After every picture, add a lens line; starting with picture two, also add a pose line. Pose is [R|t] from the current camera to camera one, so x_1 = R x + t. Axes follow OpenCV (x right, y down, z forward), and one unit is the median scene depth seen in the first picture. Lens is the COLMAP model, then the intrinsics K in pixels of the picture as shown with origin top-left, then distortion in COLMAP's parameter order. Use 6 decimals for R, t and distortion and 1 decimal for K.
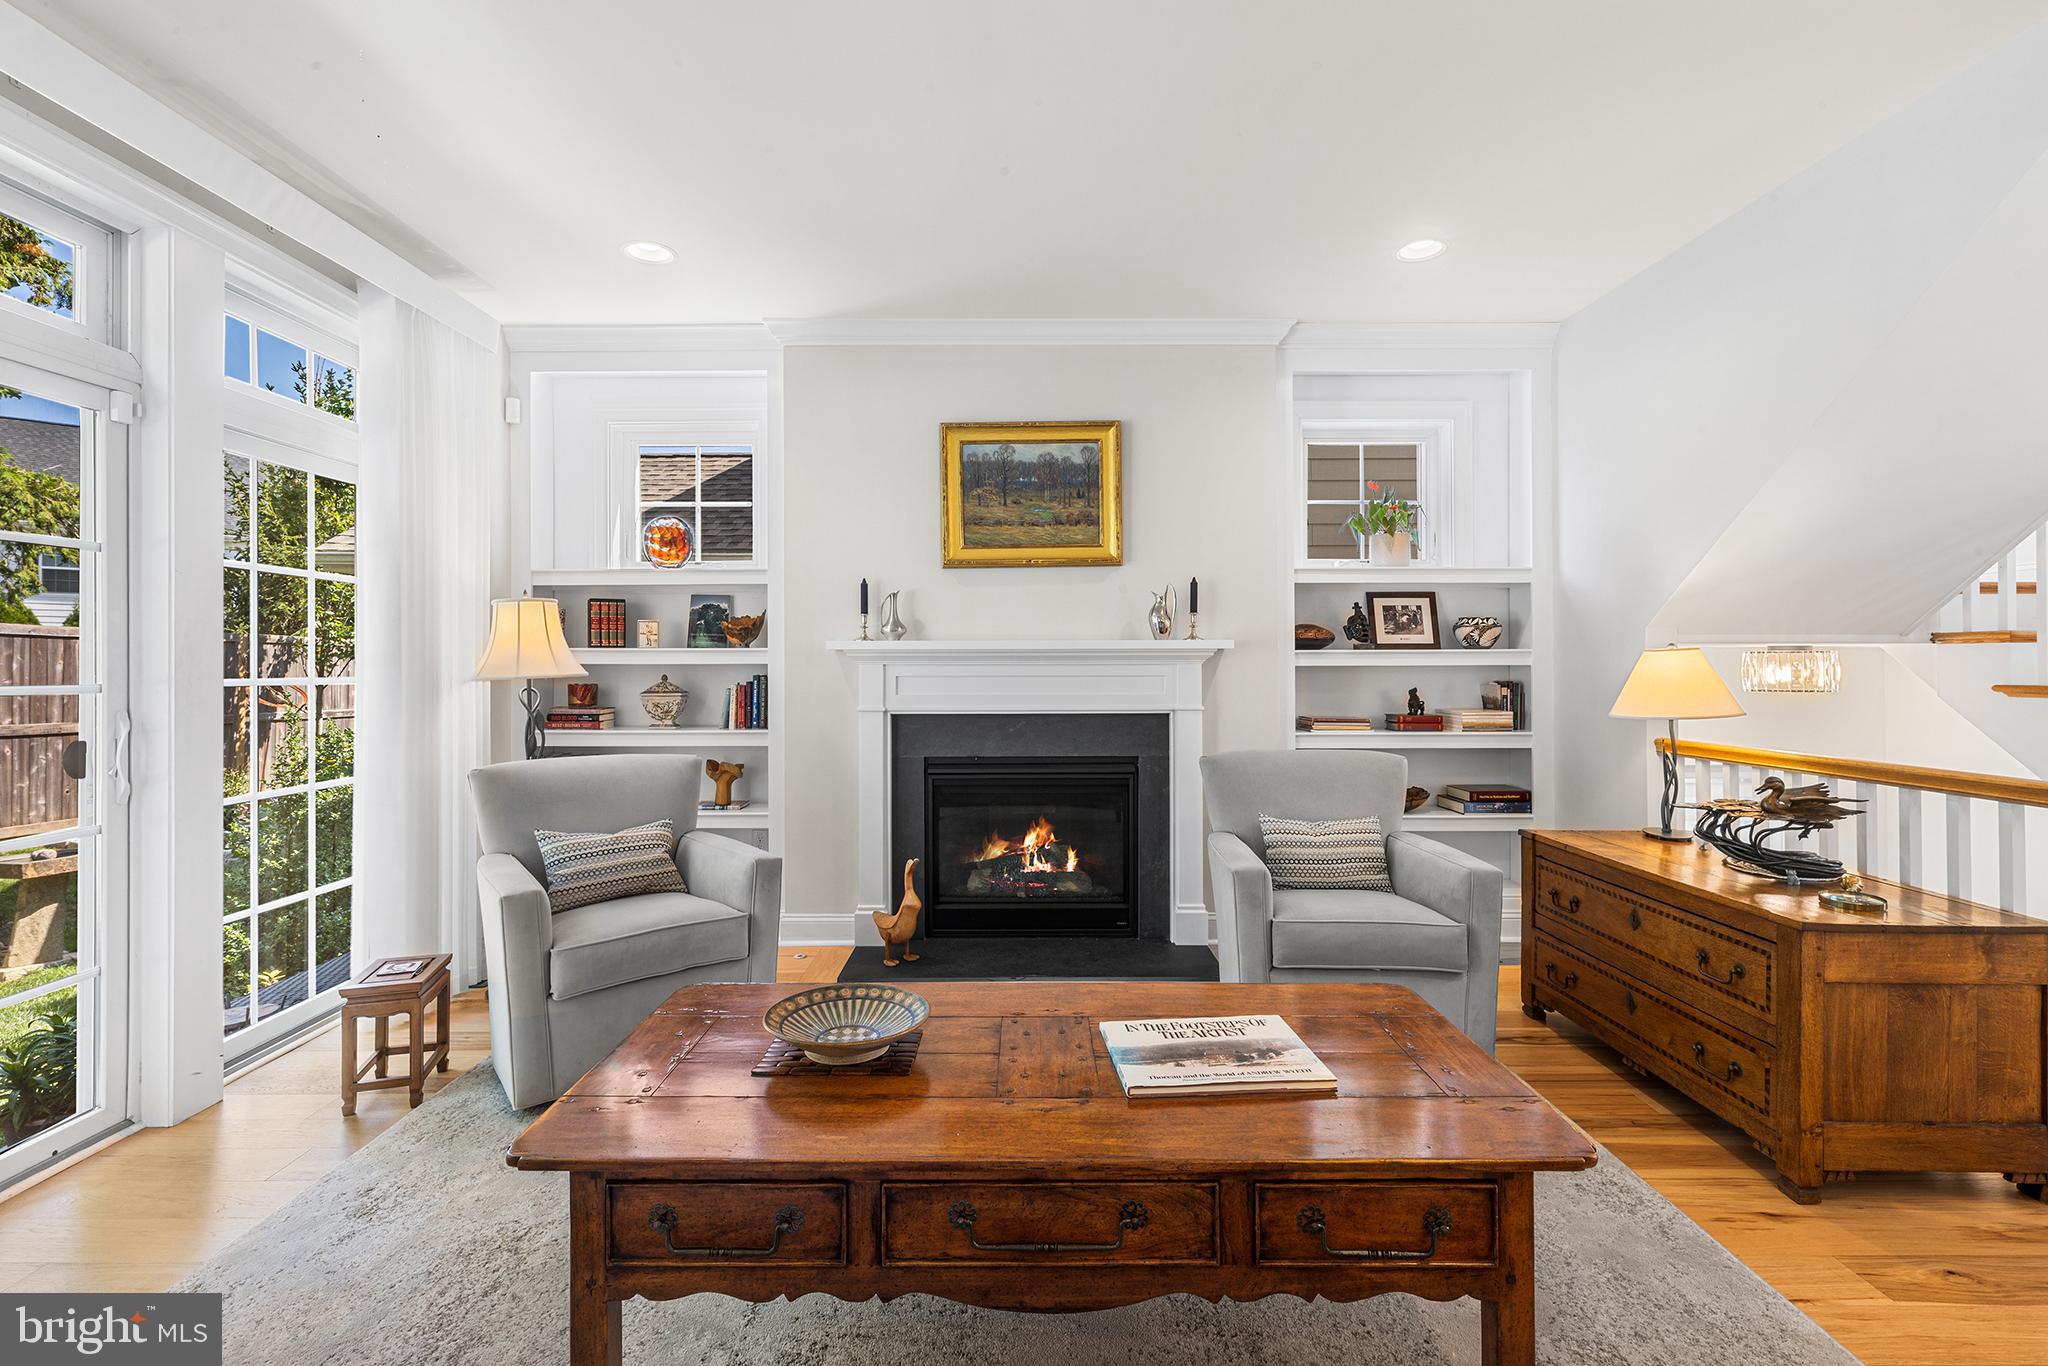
lens RADIAL K [[939.3, 0, 1024.2], [0, 939.3, 666.2], [0, 0, 1]] dist [0.005921, 0.000335]
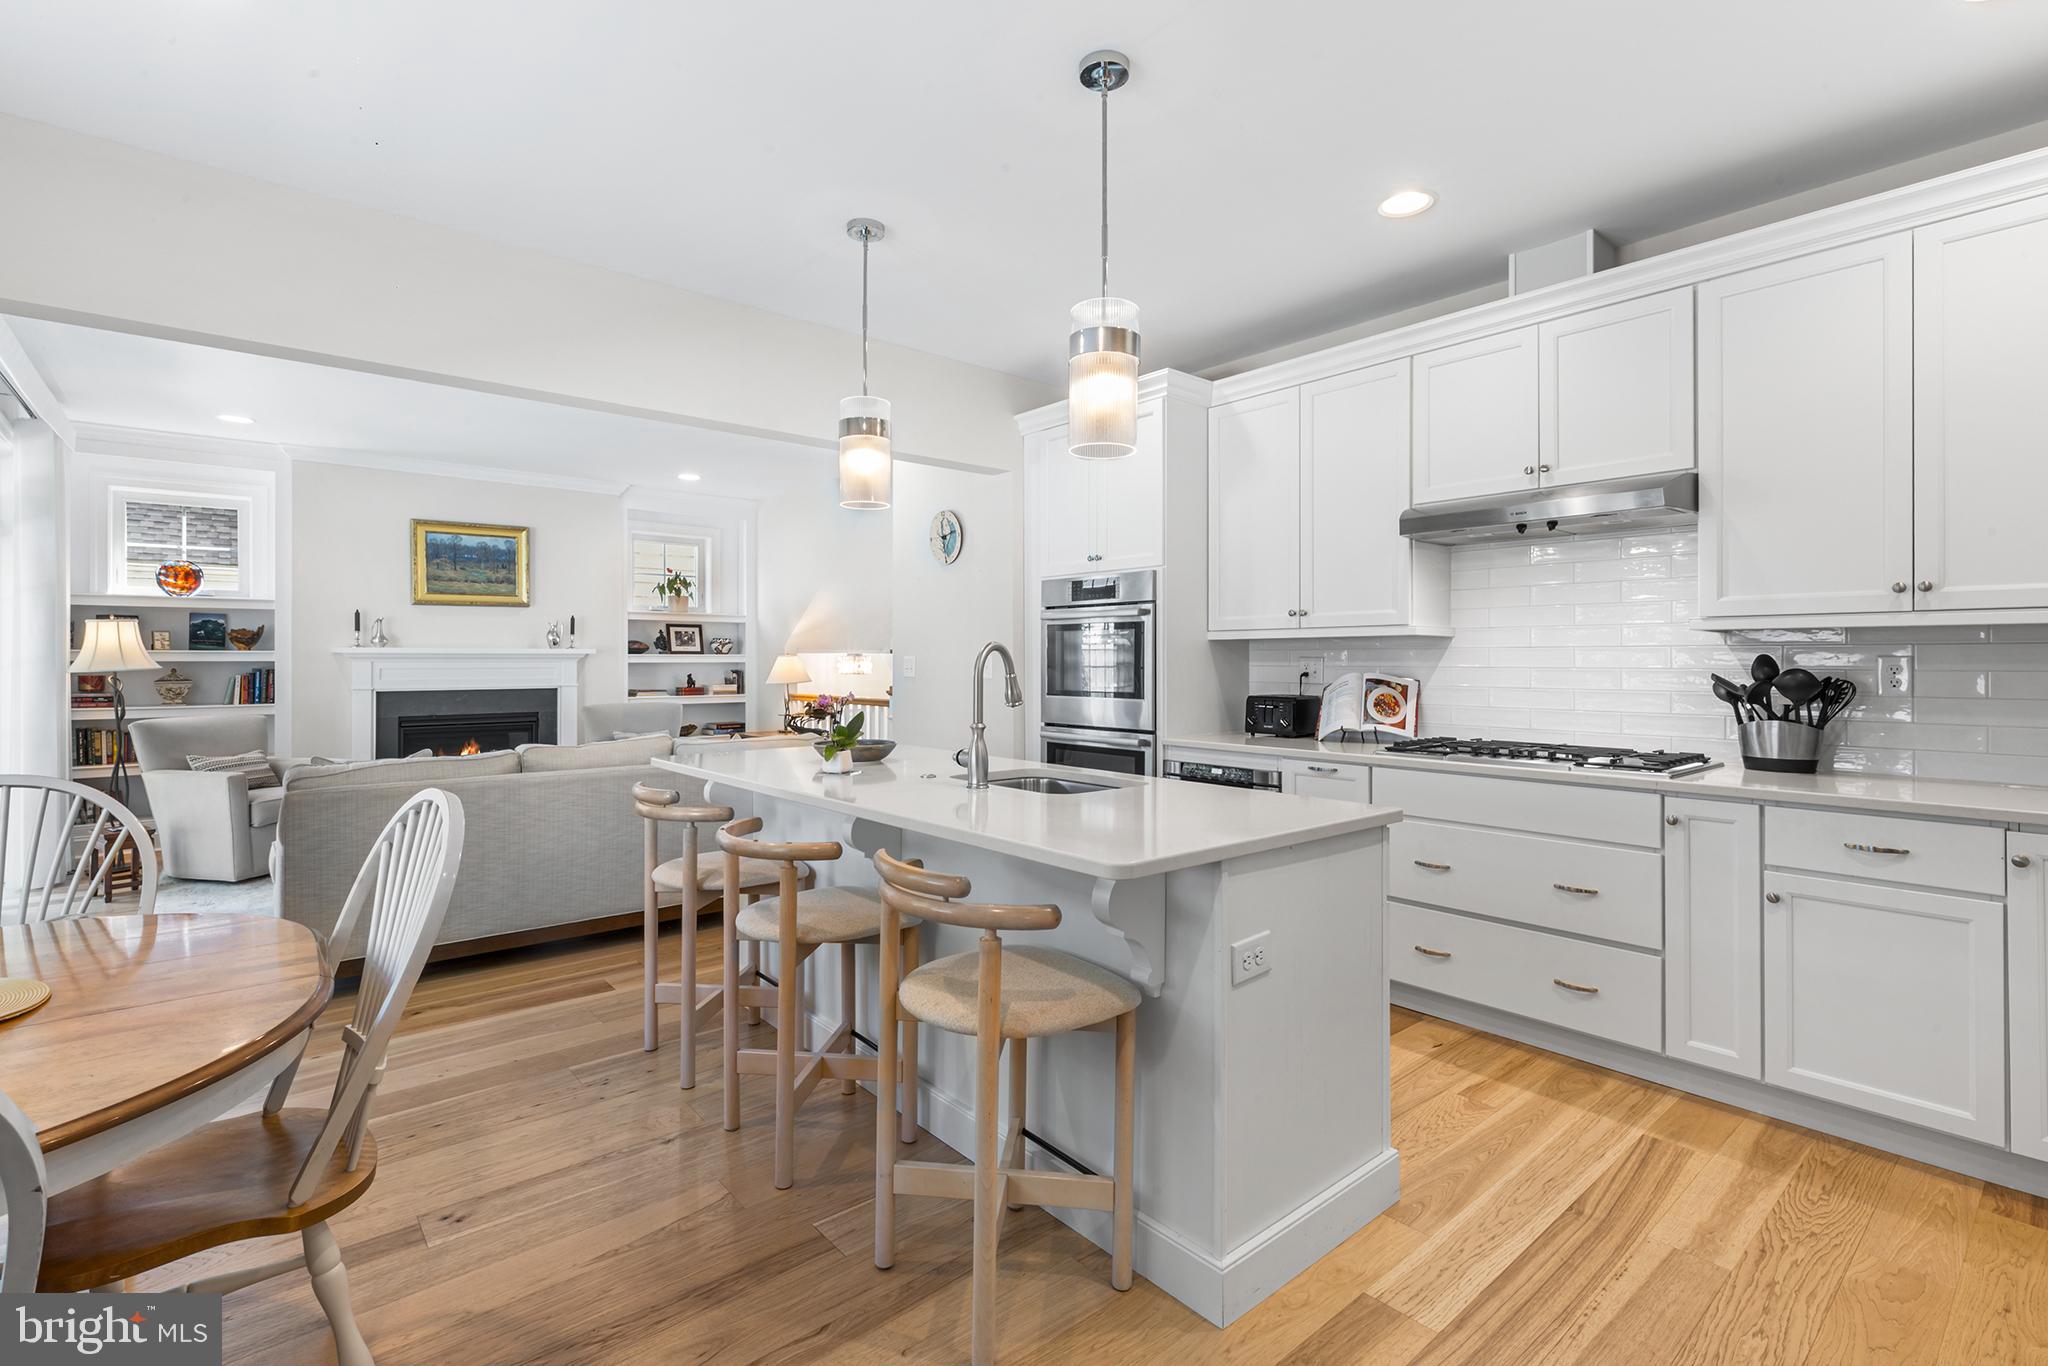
lens RADIAL K [[939.3, 0, 1025.9], [0, 939.3, 661.1], [0, 0, 1]] dist [0.005921, 0.000335]
pose [[0.761230, 0.002283, 0.648478, -0.337031], [-0.002679, 0.999996, -0.000376, -0.004919], [-0.648476, -0.001451, 0.761233, -0.984060]]
